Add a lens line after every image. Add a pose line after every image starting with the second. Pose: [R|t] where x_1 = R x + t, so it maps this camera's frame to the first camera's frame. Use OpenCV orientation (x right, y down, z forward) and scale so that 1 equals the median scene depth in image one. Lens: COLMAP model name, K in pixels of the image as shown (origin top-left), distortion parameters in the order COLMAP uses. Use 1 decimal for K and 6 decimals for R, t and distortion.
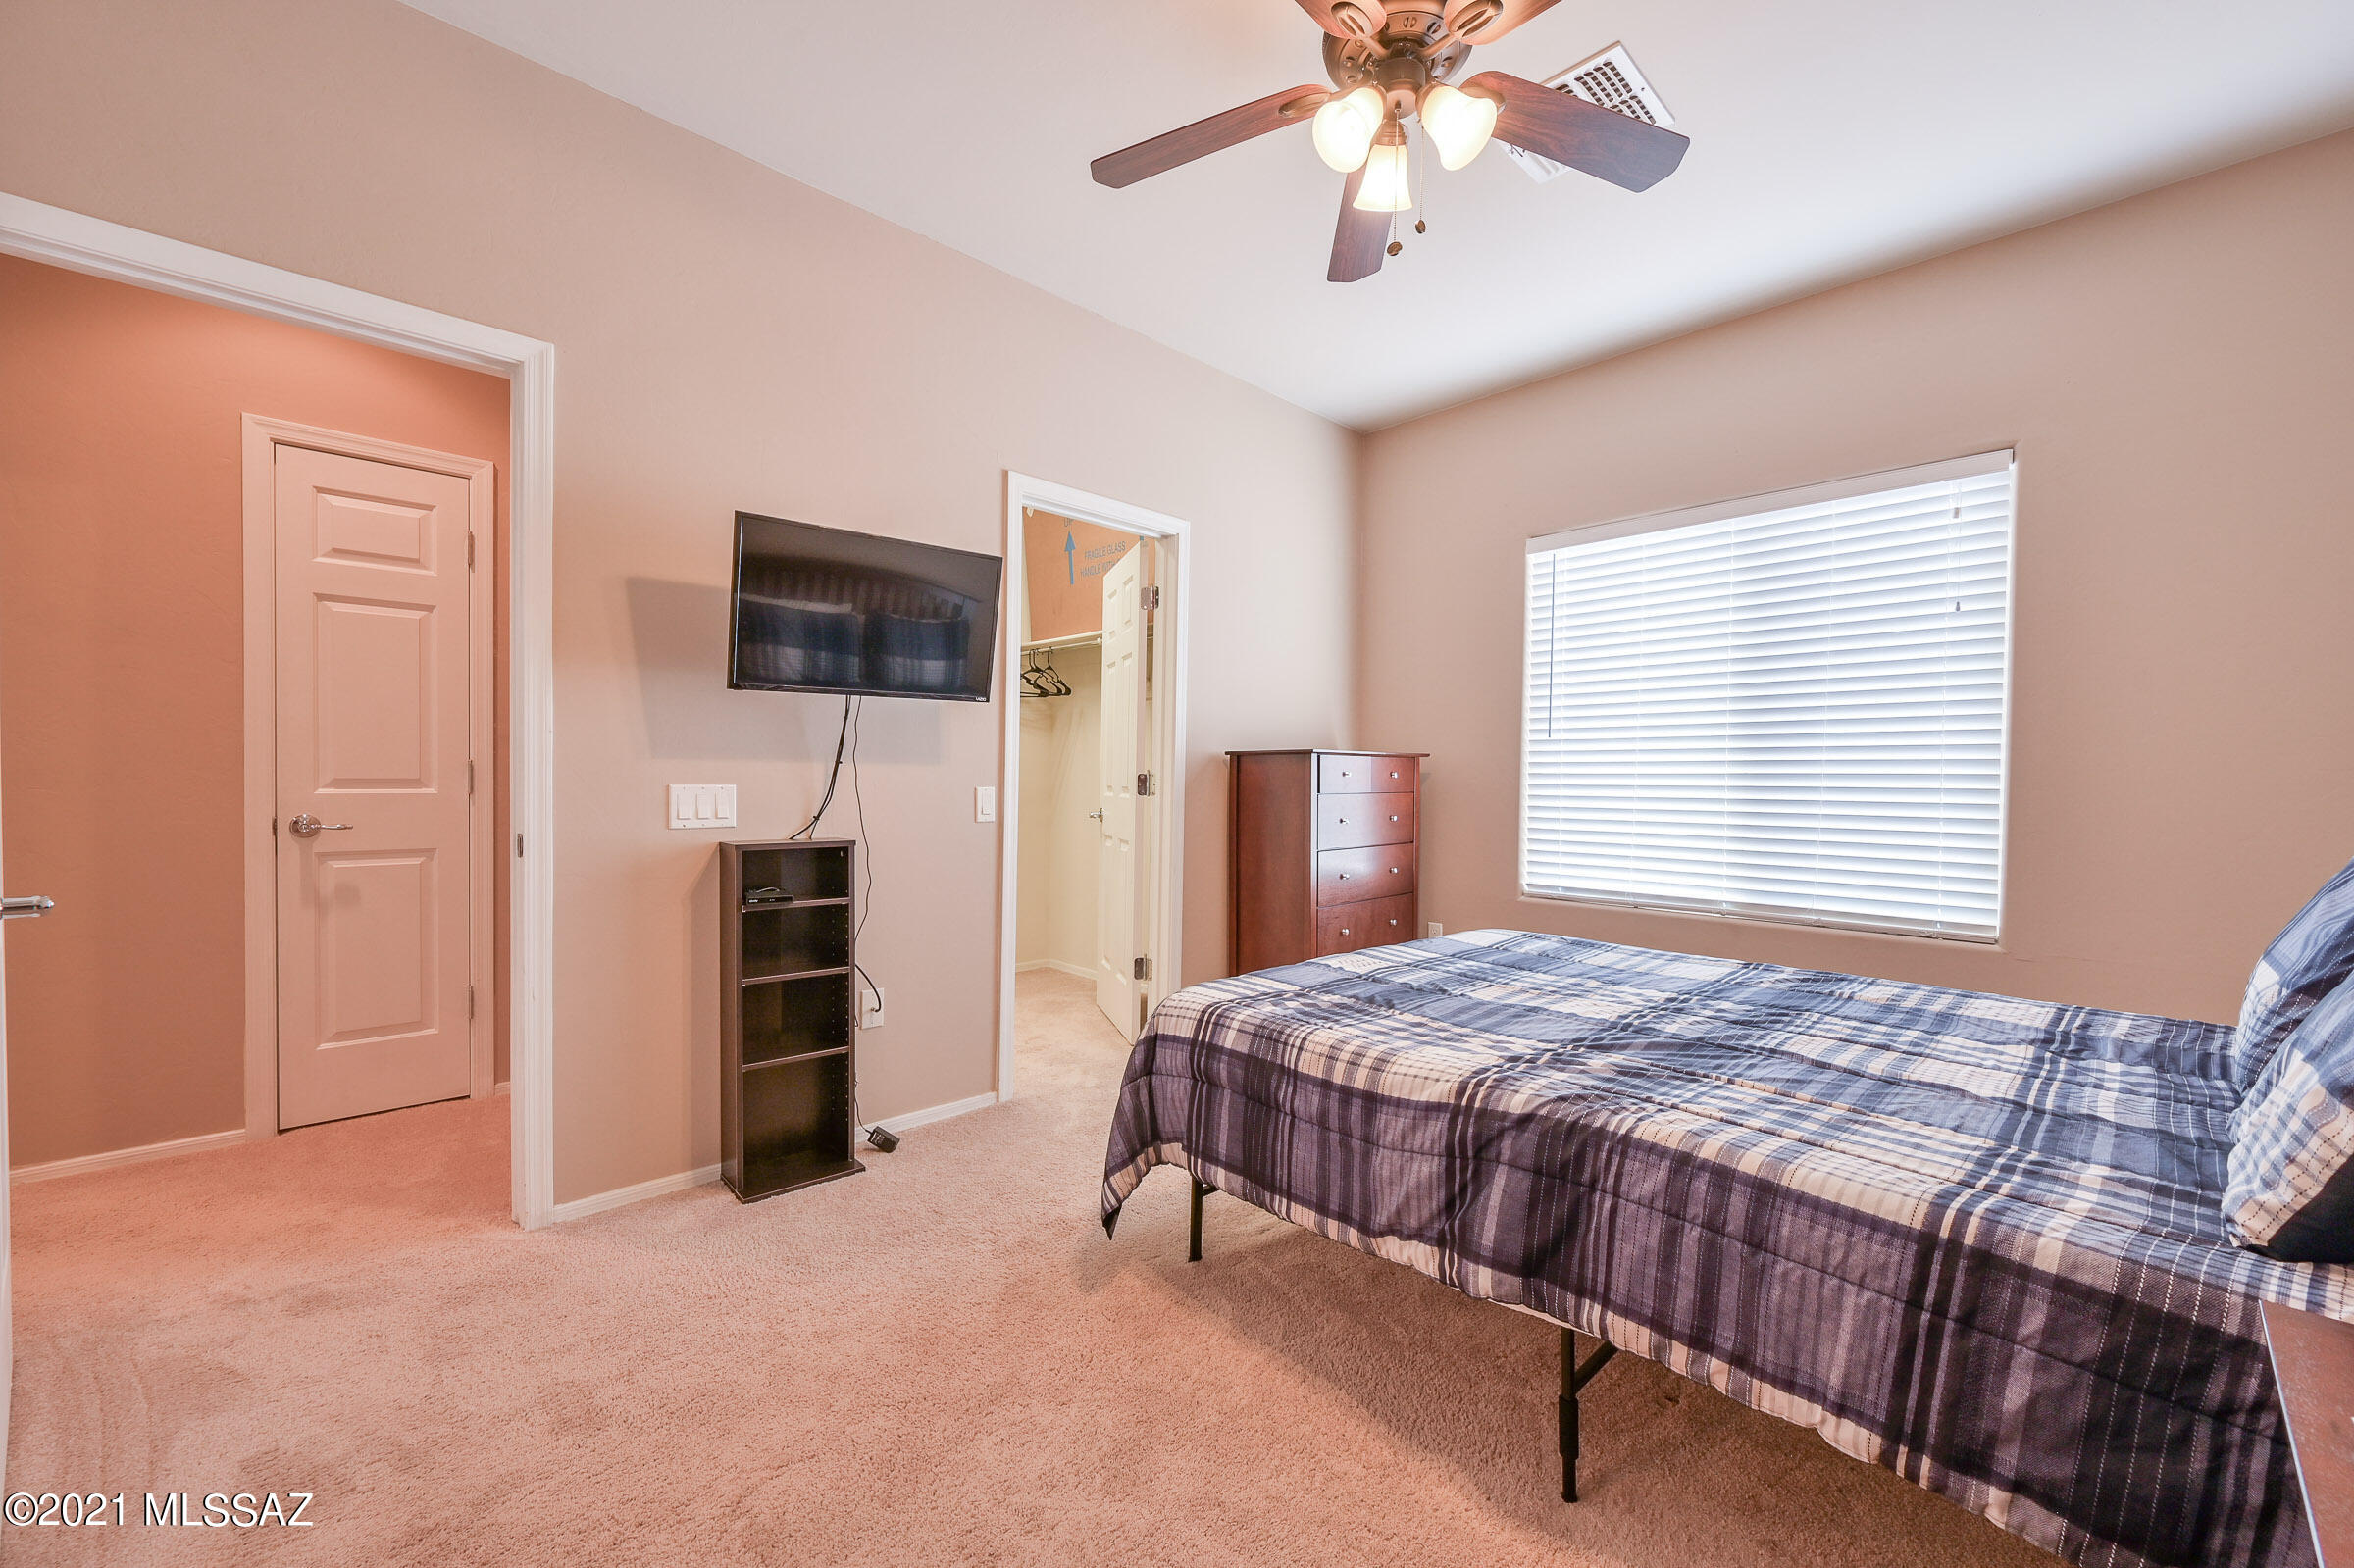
lens RADIAL K [[924.9, 0, 1179.7], [0, 924.9, 791.5], [0, 0, 1]] dist [-0.001148, -0.000346]
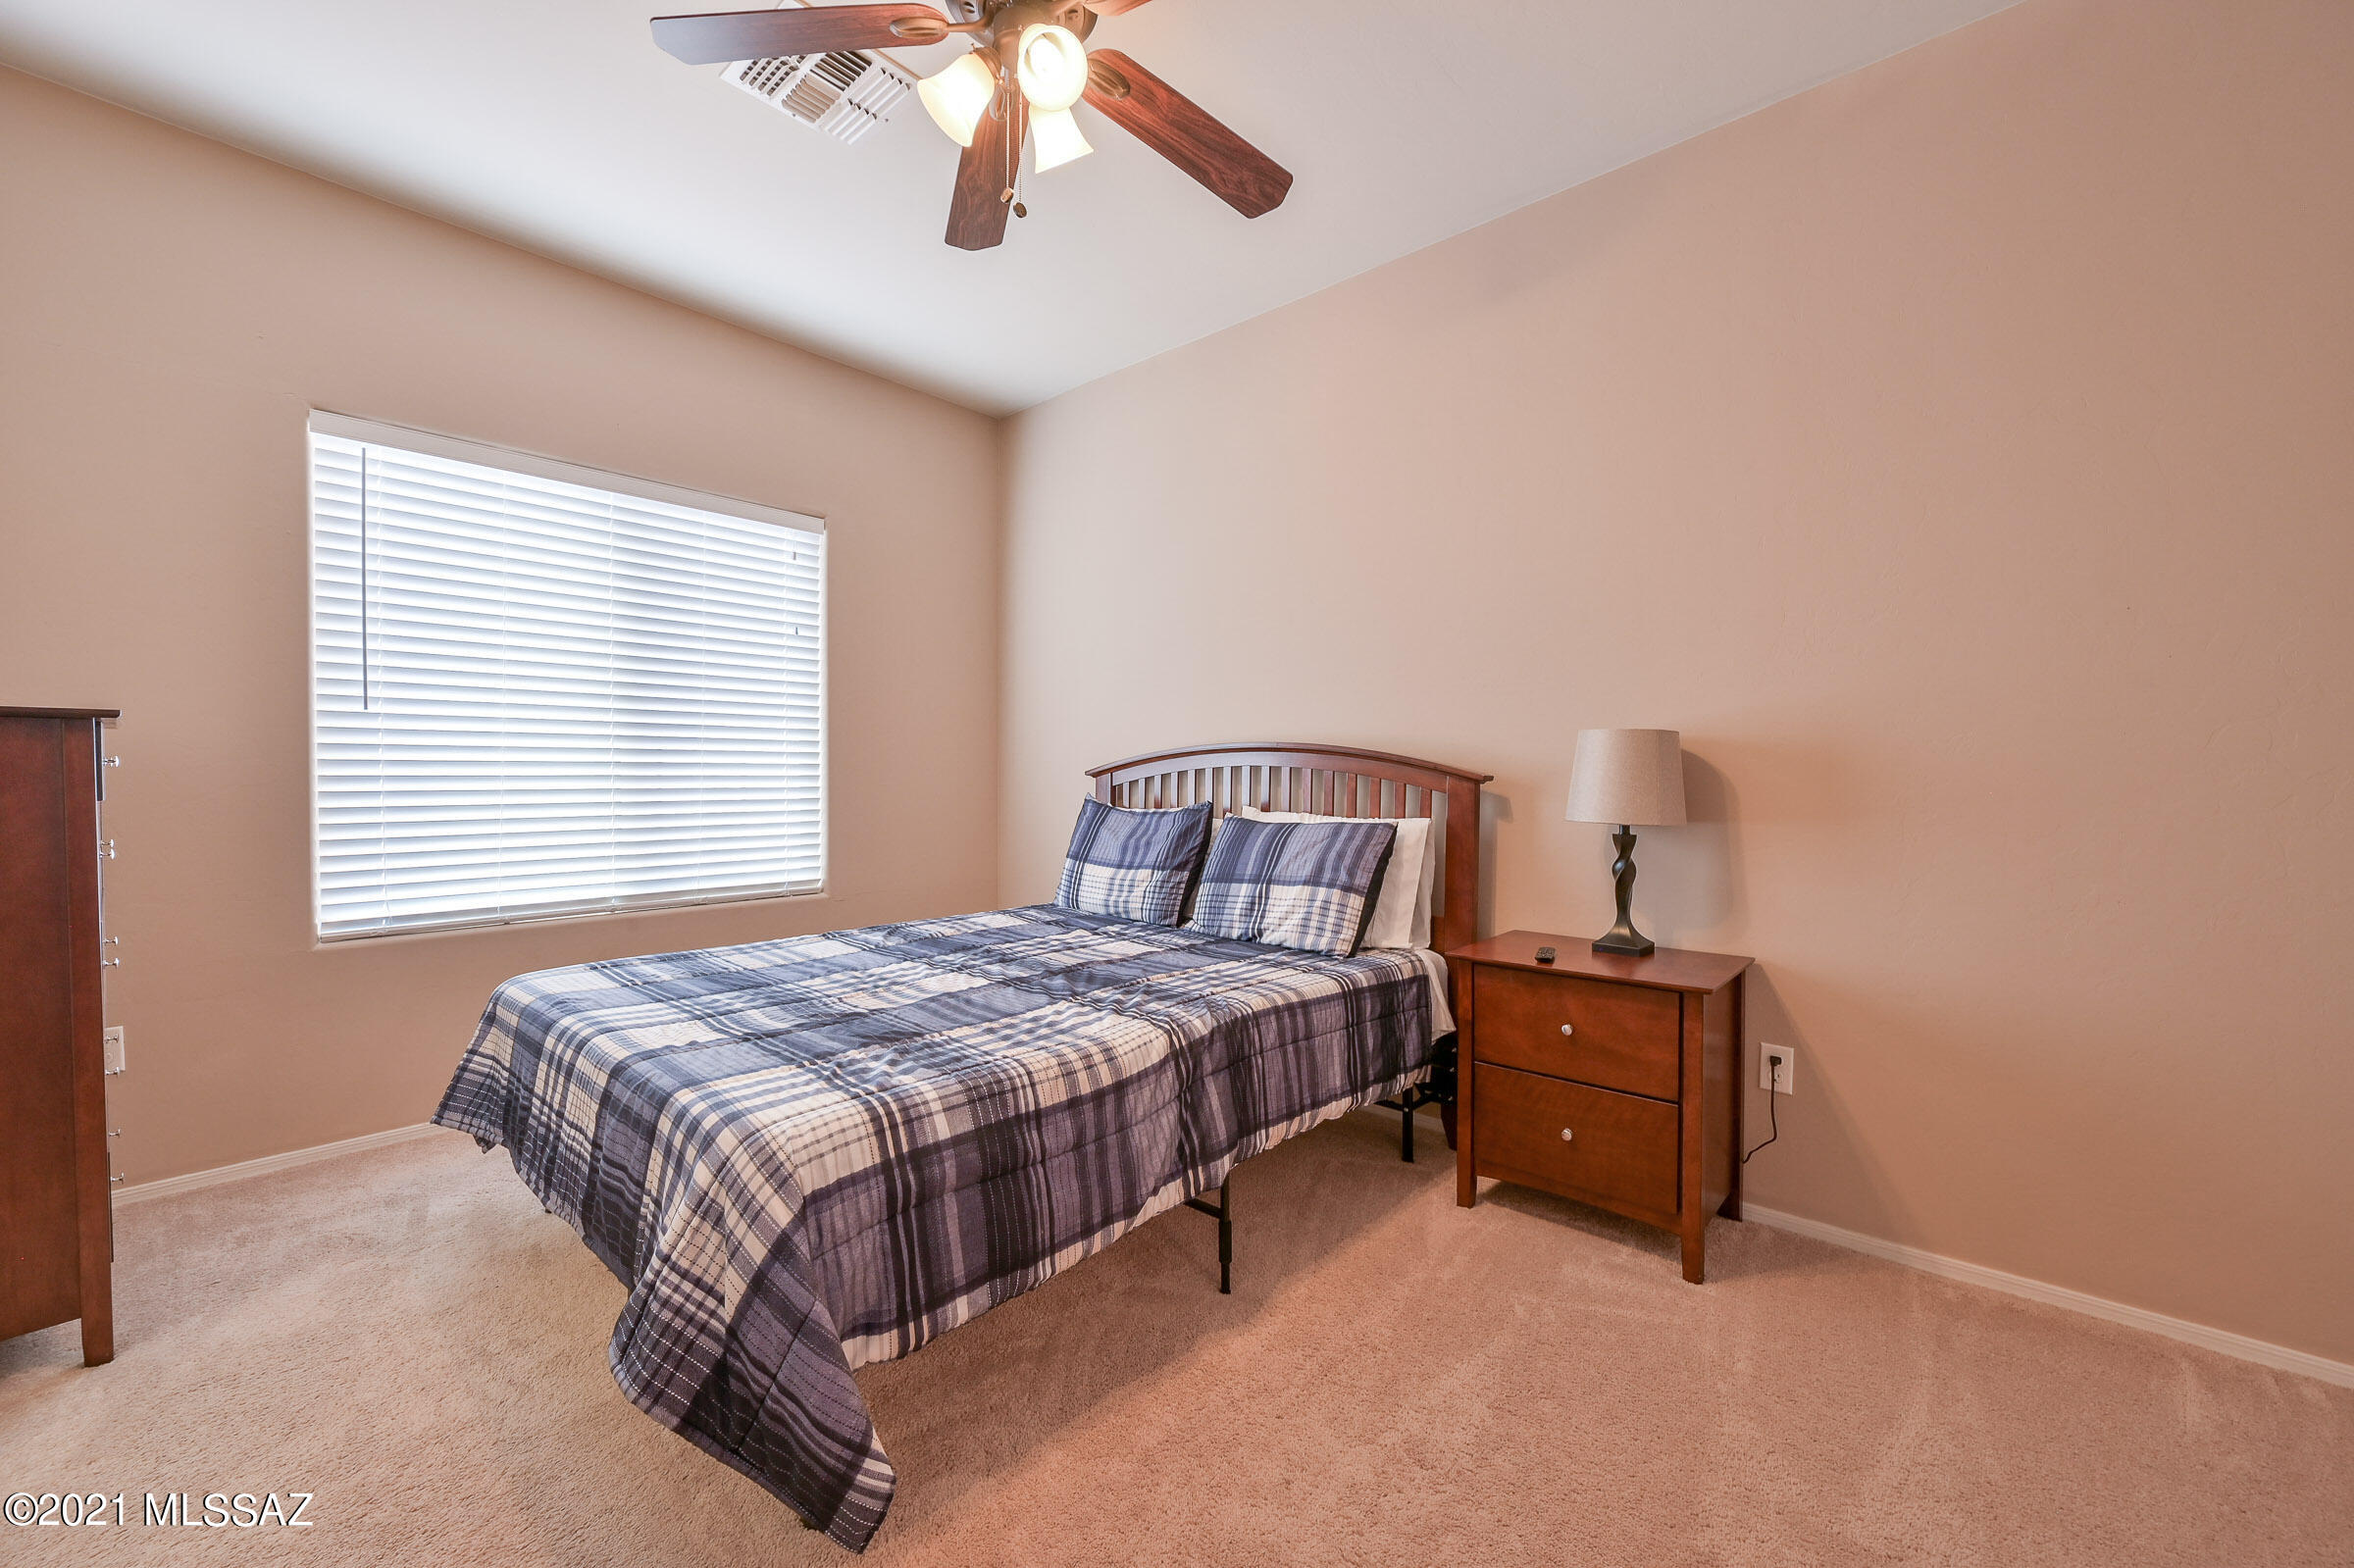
lens RADIAL K [[924.9, 0, 1179.7], [0, 924.9, 791.5], [0, 0, 1]] dist [-0.001148, -0.000346]
pose [[-0.077556, -0.030299, 0.996527, -0.741761], [0.010134, 0.999463, 0.031177, -0.024106], [-0.996936, 0.012517, -0.077208, 0.926113]]
